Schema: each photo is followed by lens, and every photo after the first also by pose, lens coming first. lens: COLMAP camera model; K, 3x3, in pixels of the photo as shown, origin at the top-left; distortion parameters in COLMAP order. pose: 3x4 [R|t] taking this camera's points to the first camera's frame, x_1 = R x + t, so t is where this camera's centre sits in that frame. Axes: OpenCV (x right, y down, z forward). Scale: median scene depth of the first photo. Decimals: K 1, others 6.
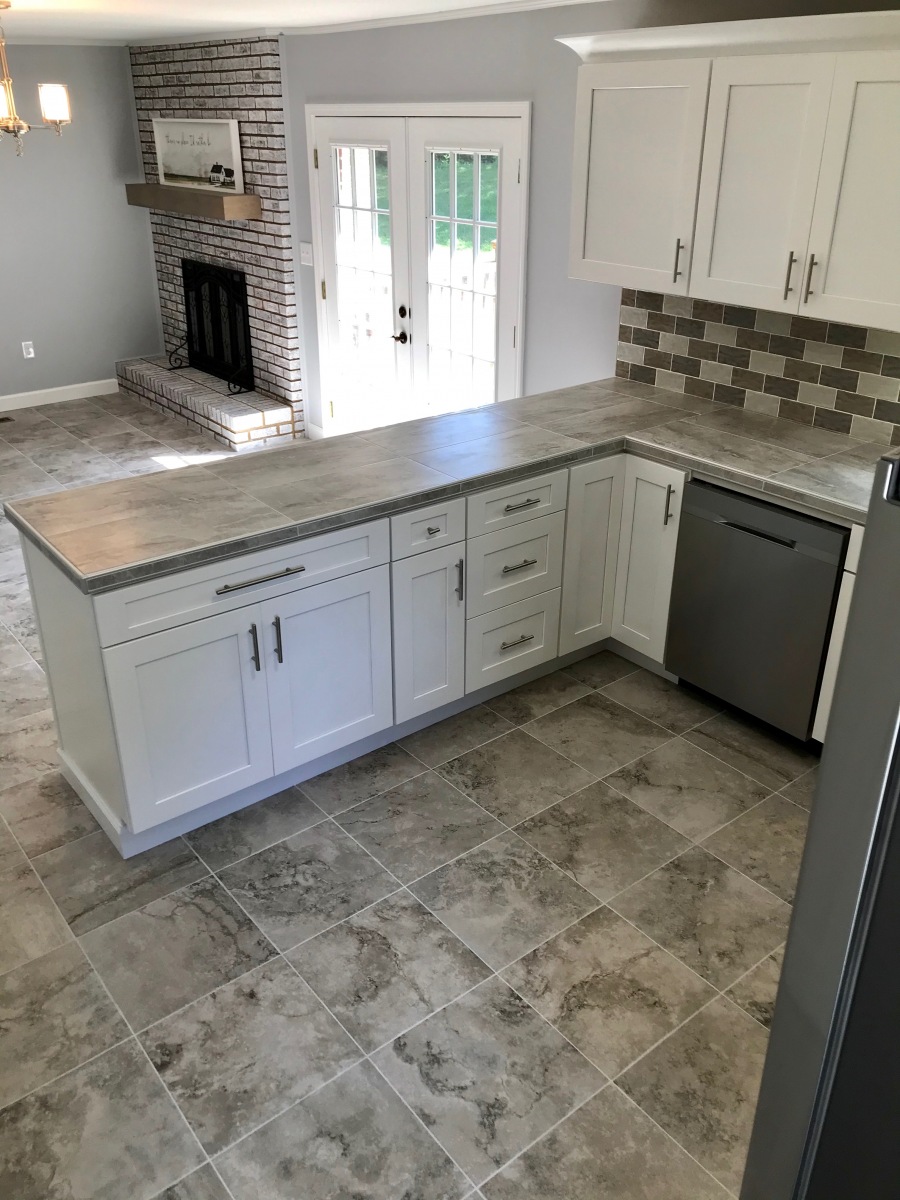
lens RADIAL K [[990.6, 0, 448.9], [0, 990.6, 590.1], [0, 0, 1]] dist [0.042996, -0.053331]
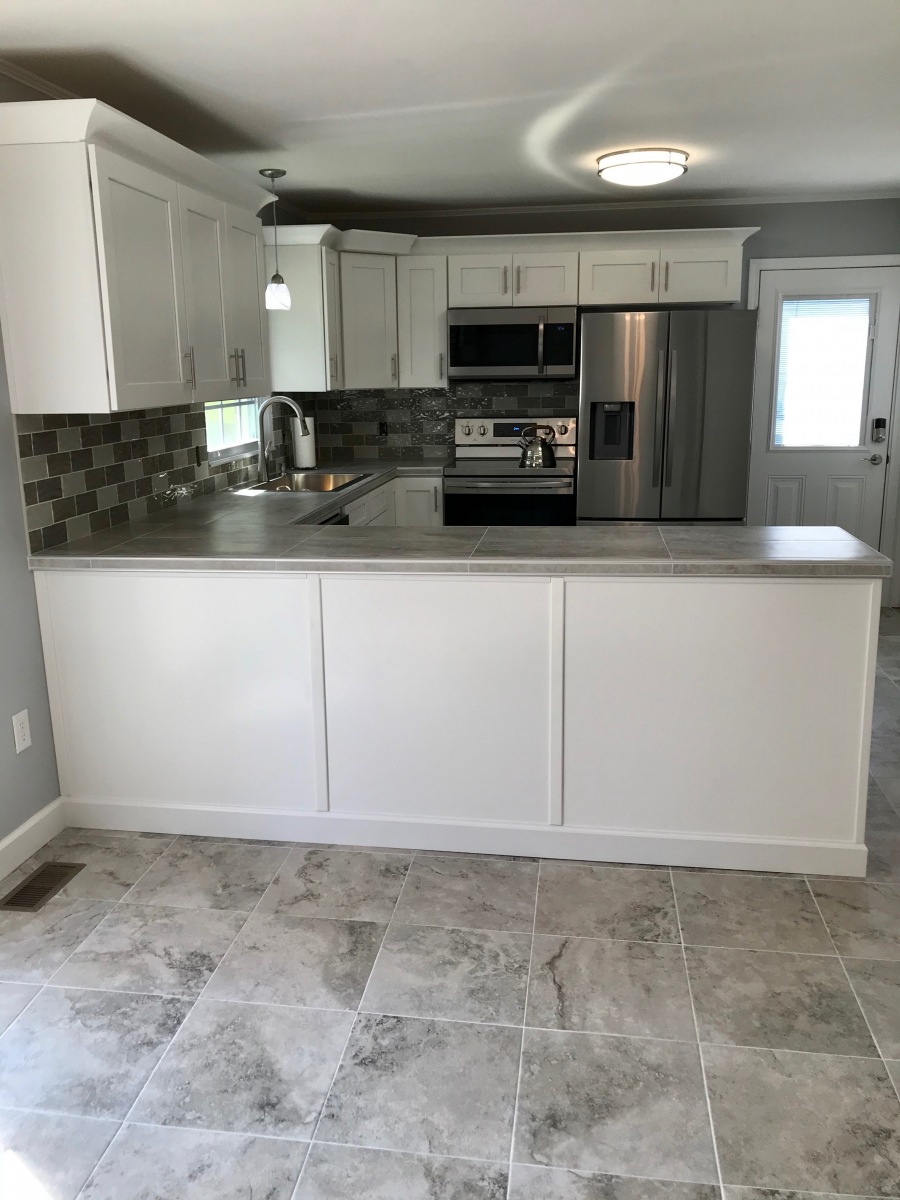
lens RADIAL K [[990.6, 0, 457.0], [0, 990.6, 599.6], [0, 0, 1]] dist [0.042996, -0.053331]
pose [[-0.697794, -0.153615, 0.699633, -0.839273], [0.322306, 0.804936, 0.498194, -0.677928], [-0.639690, 0.573133, -0.512168, 1.801792]]
